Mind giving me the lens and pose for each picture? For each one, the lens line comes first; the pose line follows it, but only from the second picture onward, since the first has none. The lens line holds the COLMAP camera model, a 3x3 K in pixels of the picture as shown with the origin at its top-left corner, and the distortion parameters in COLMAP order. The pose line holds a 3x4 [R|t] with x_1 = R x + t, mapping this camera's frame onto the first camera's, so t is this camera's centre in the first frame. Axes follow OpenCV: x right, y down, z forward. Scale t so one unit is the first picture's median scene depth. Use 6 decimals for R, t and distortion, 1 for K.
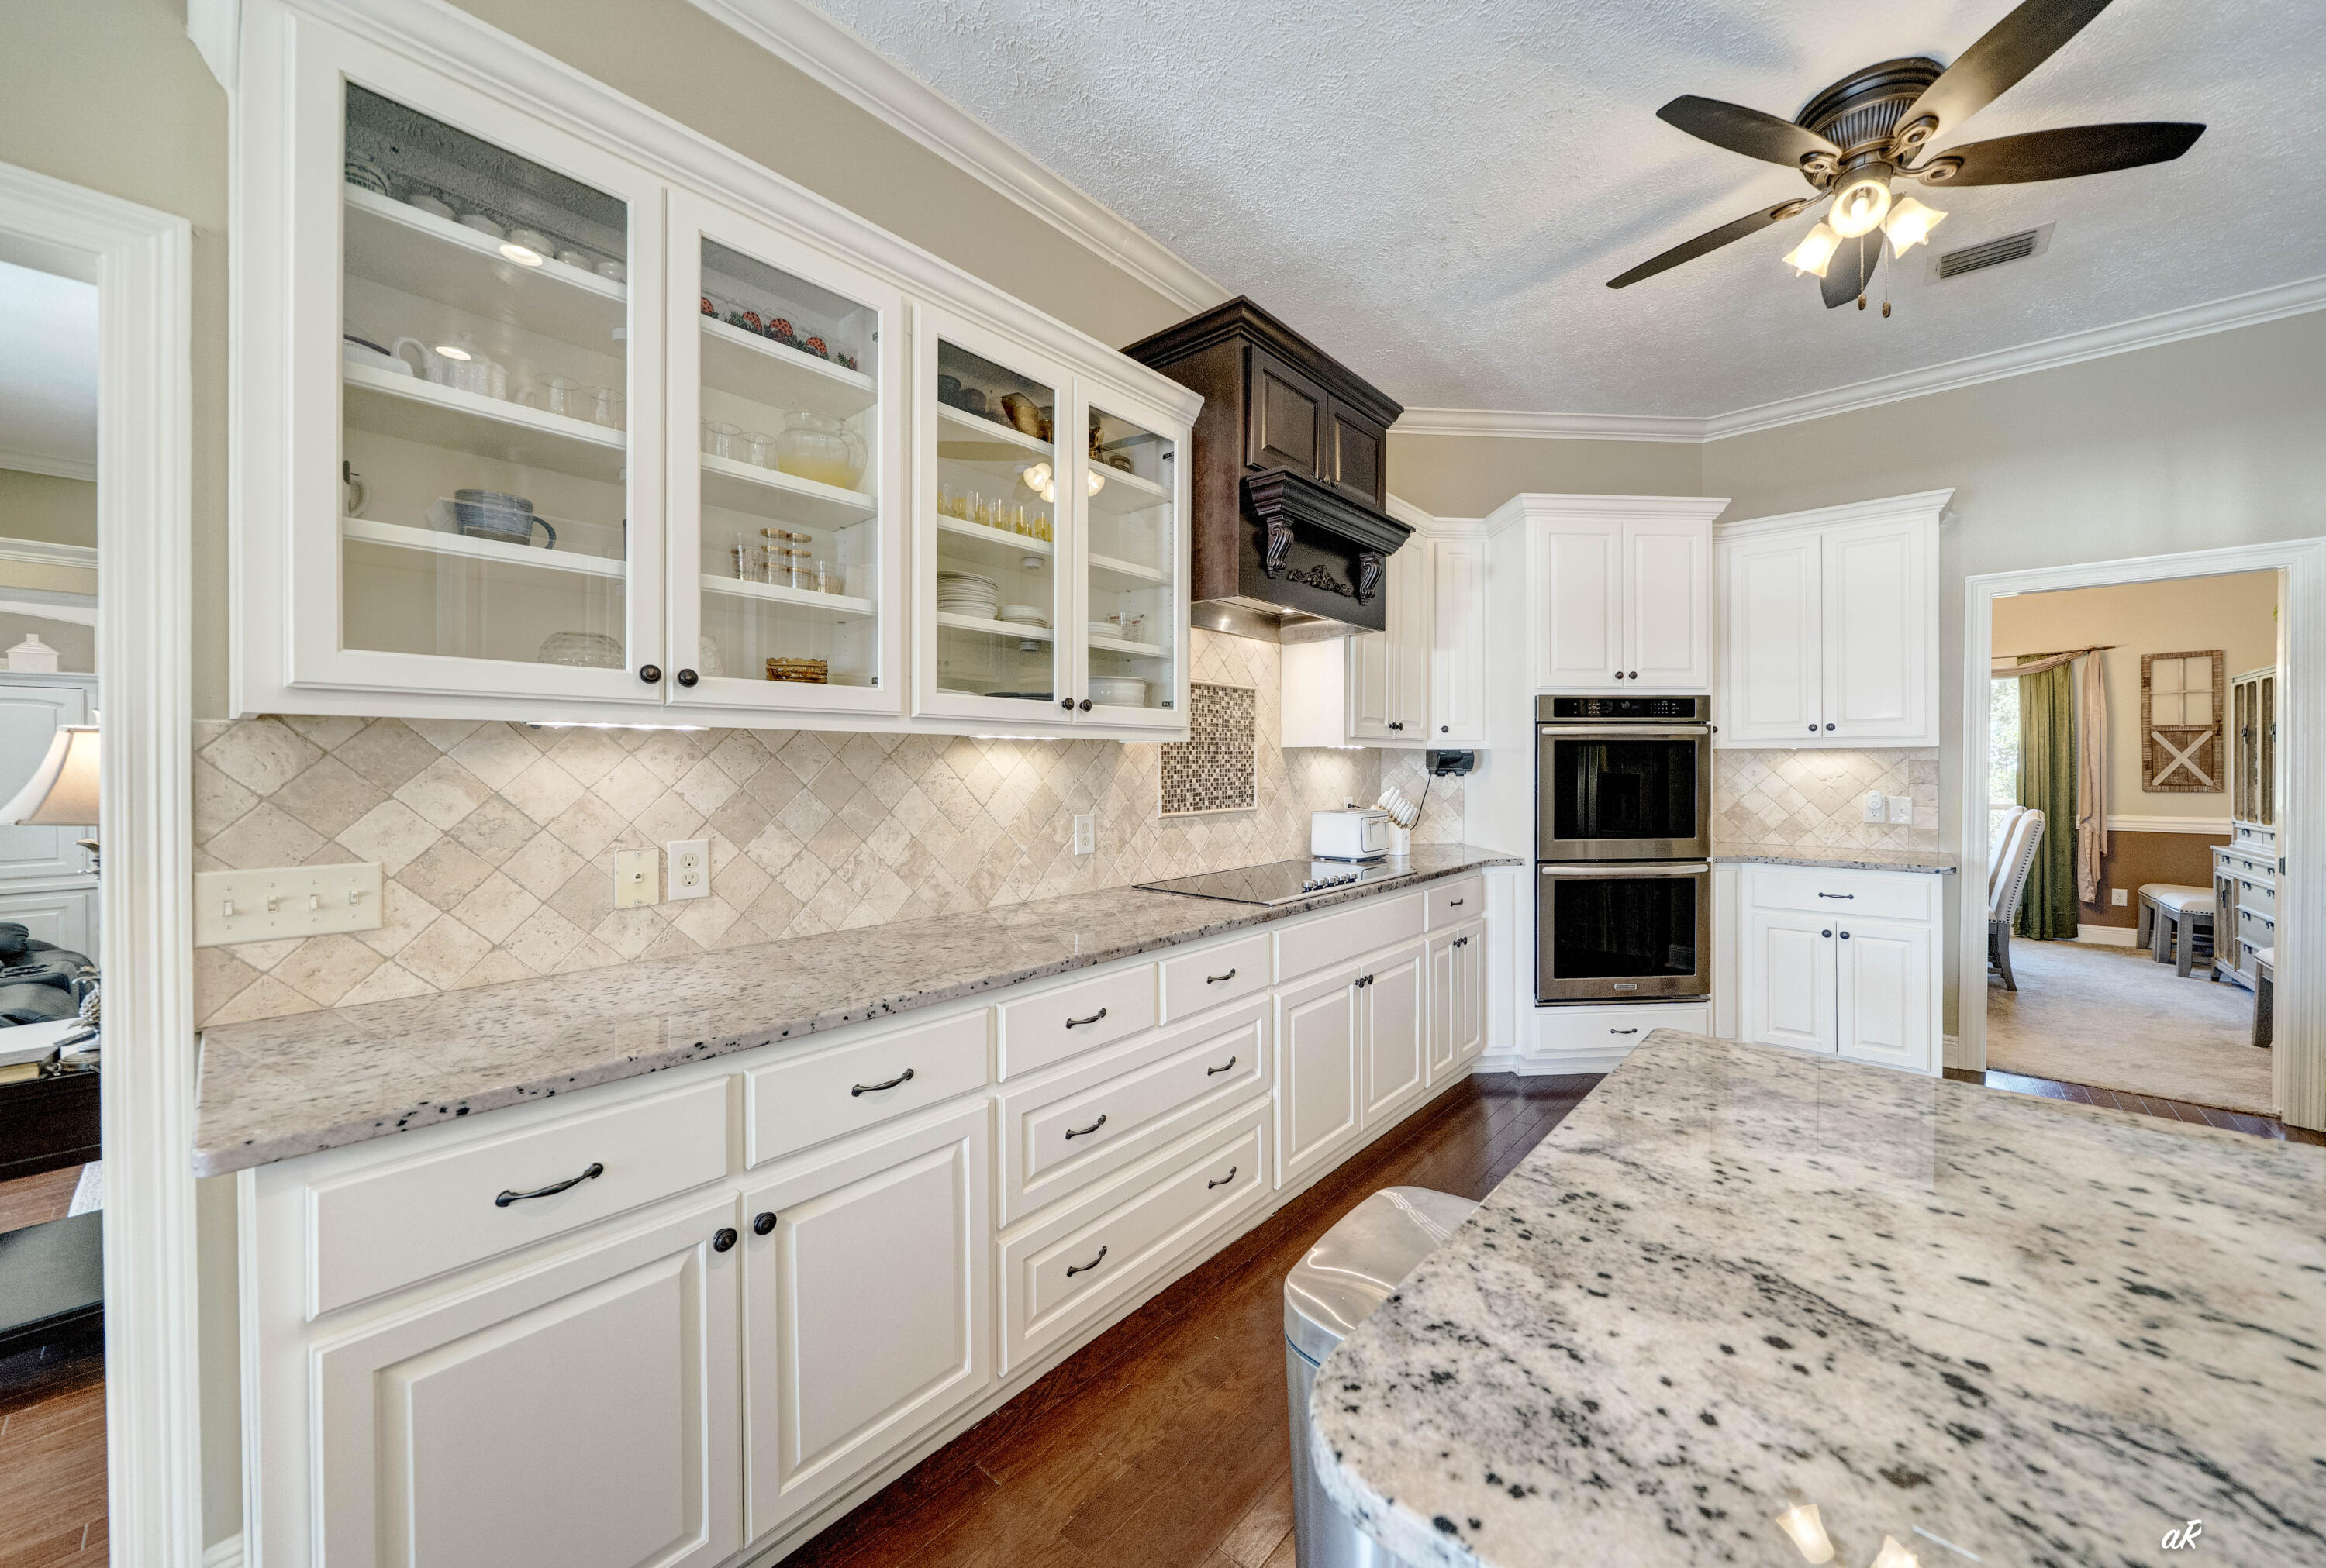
lens RADIAL K [[832.4, 0, 1210.8], [0, 832.4, 765.1], [0, 0, 1]] dist [-0.009078, 0.000215]
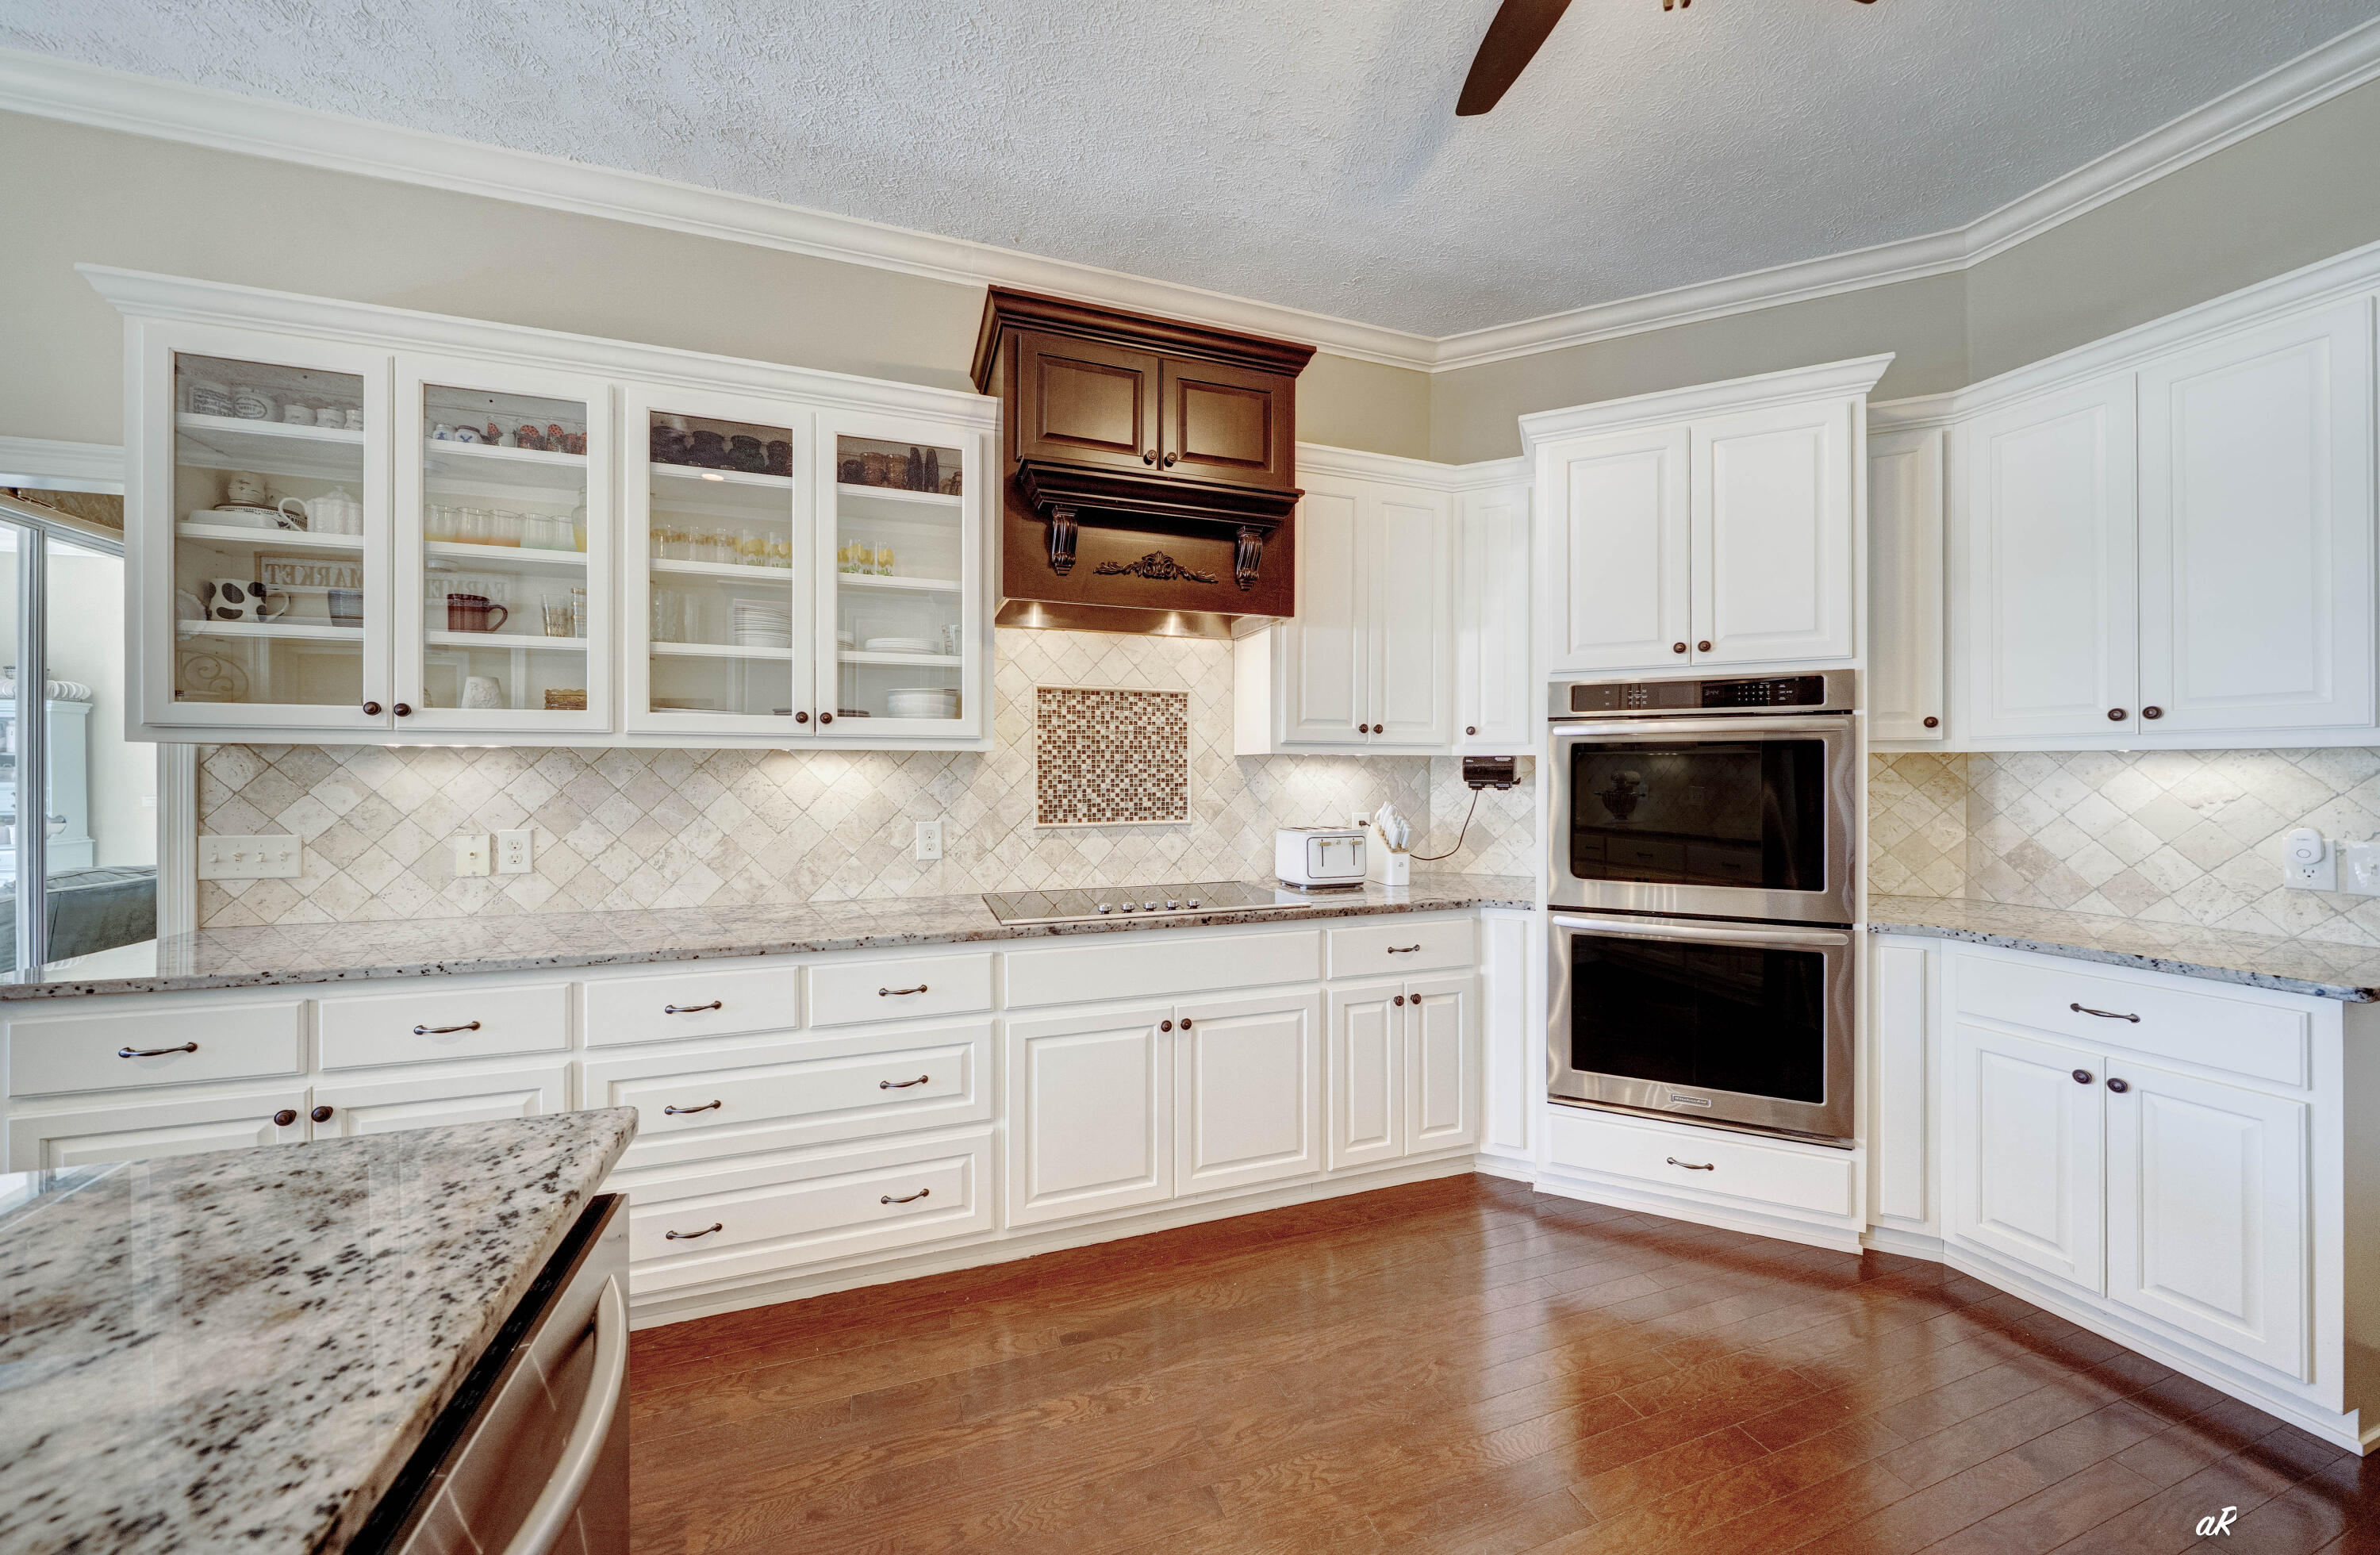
lens RADIAL K [[829.7, 0, 1201.8], [0, 829.7, 768.2], [0, 0, 1]] dist [-0.007979, 0.000102]
pose [[0.864662, 0.001355, -0.502352, 0.541990], [-0.003993, 0.999983, -0.004176, -0.003796], [0.502338, 0.005617, 0.864653, 0.222187]]
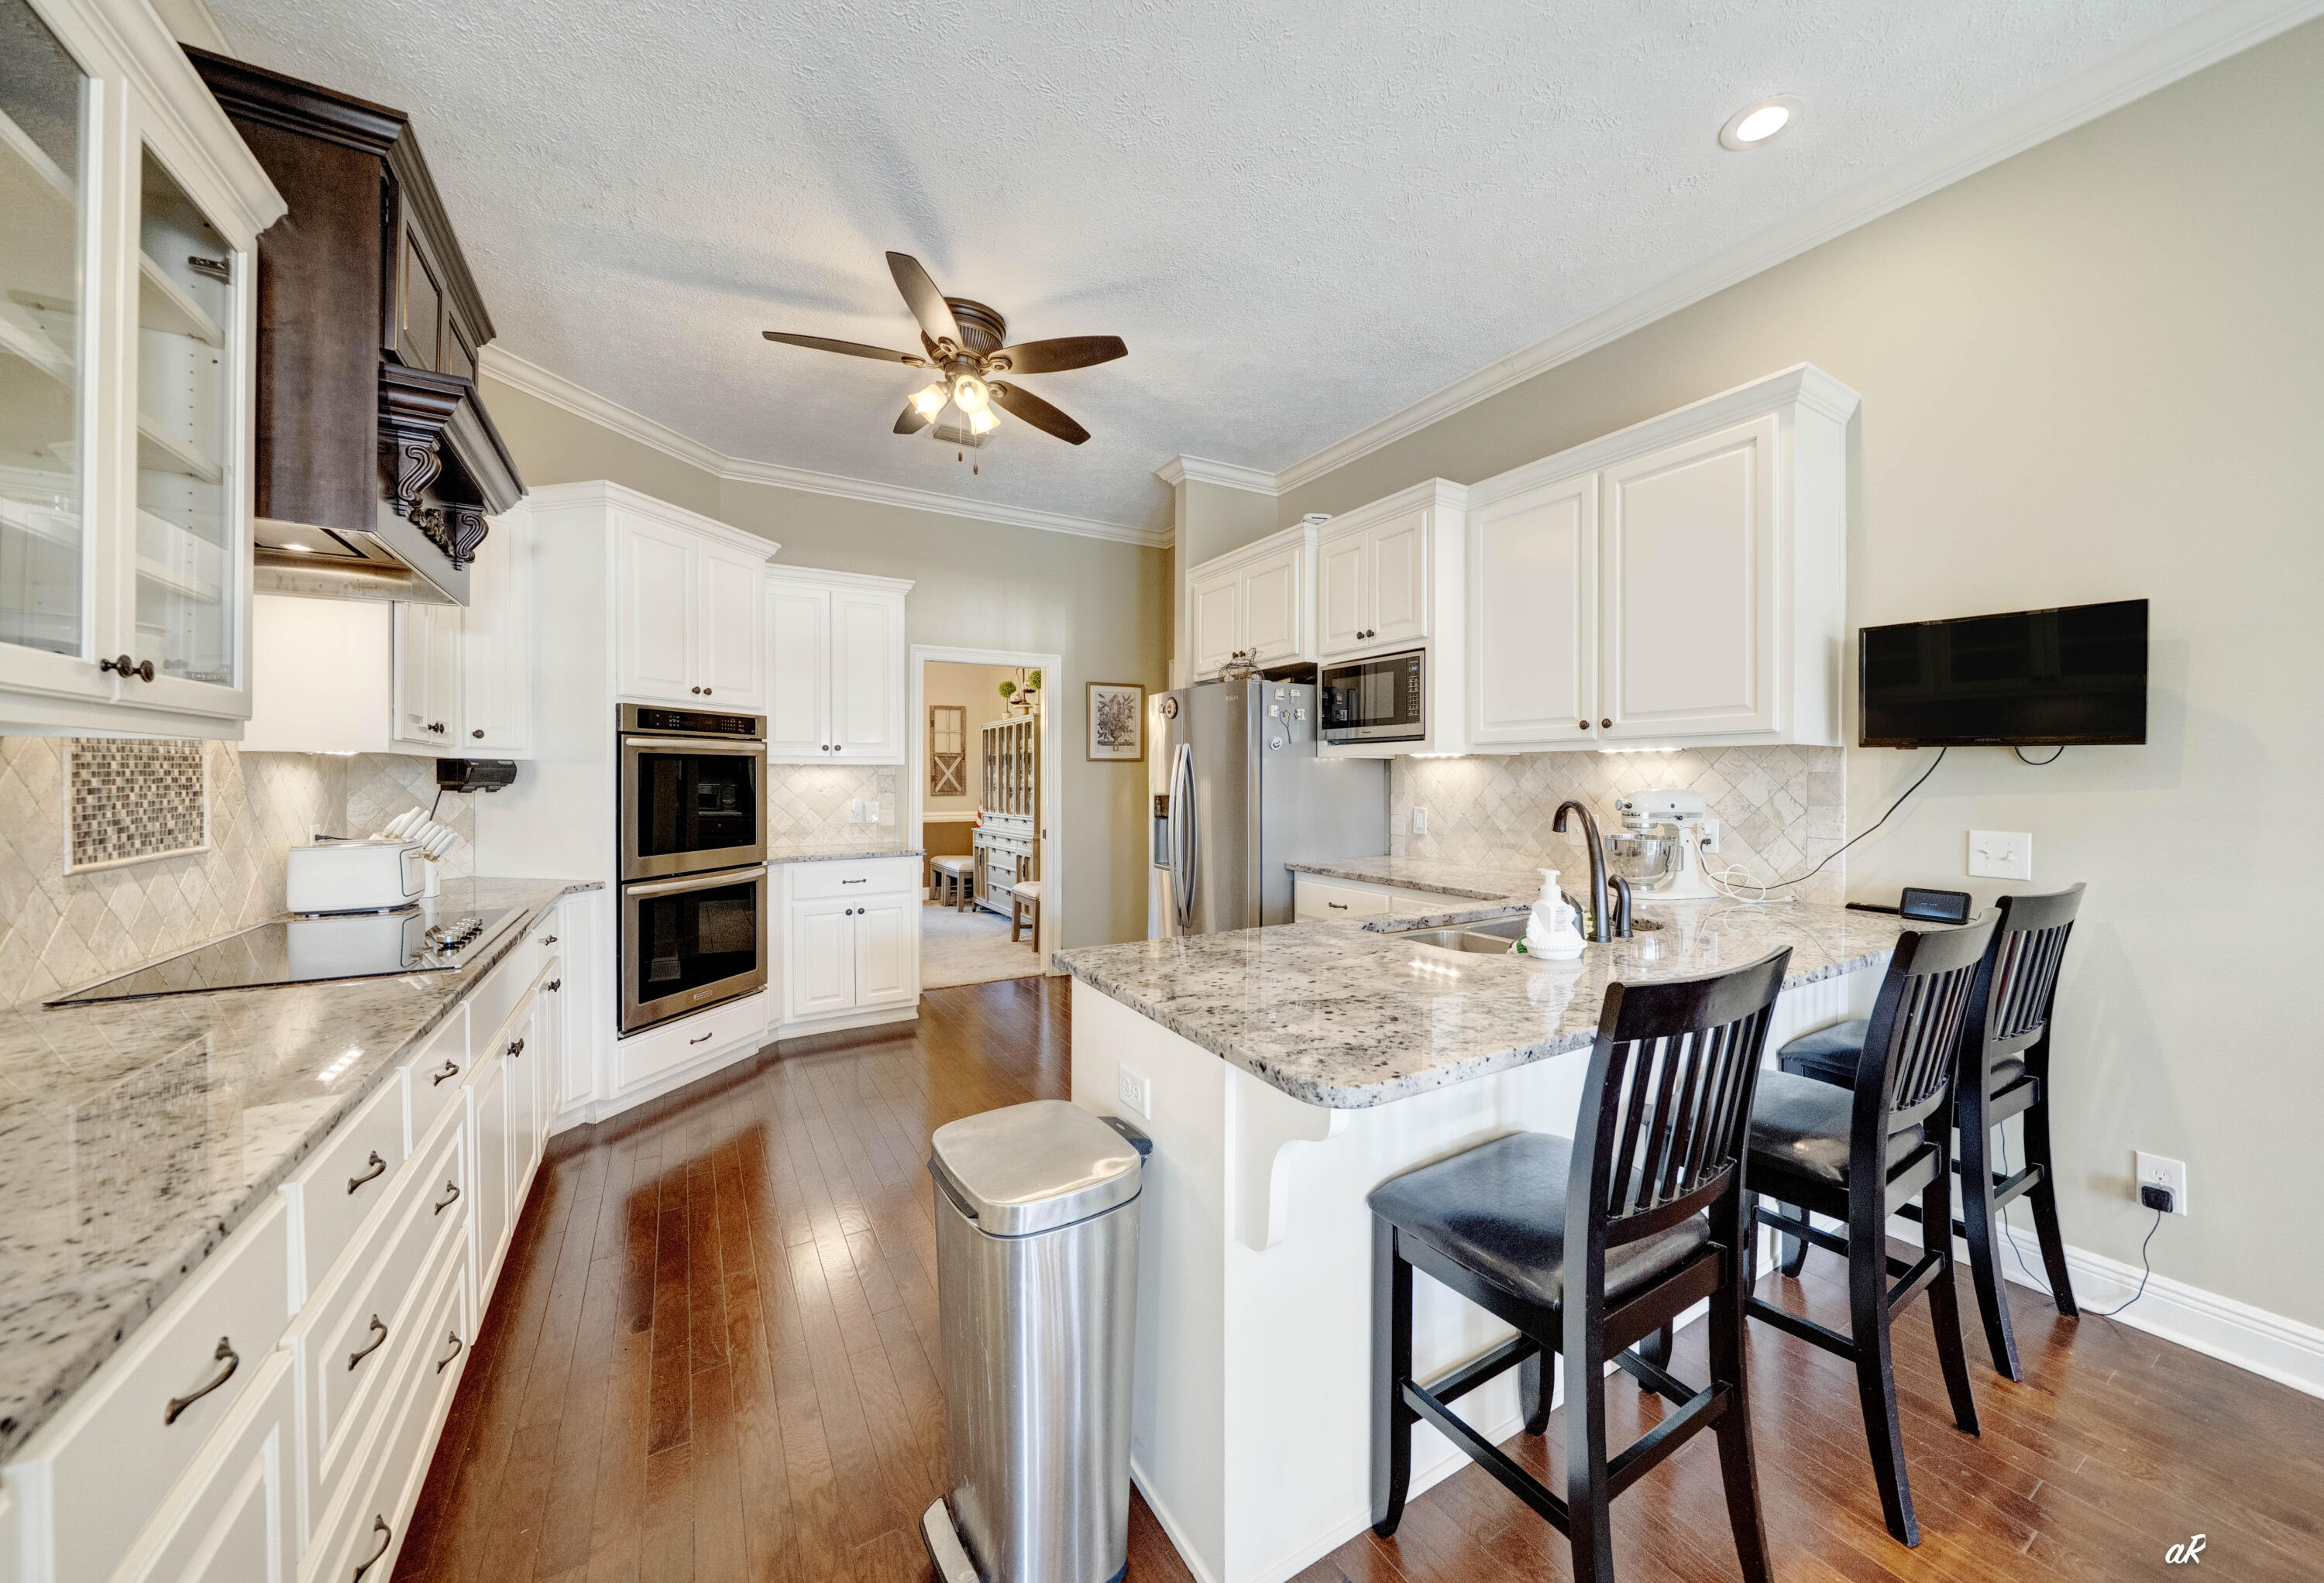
lens RADIAL K [[829.2, 0, 1205.8], [0, 829.2, 776.1], [0, 0, 1]] dist [-0.007949, -0.000111]
pose [[0.308786, 0.001625, 0.951130, -0.307716], [0.001851, 0.999996, -0.002310, 0.000615], [-0.951130, 0.002474, 0.308782, 0.102226]]
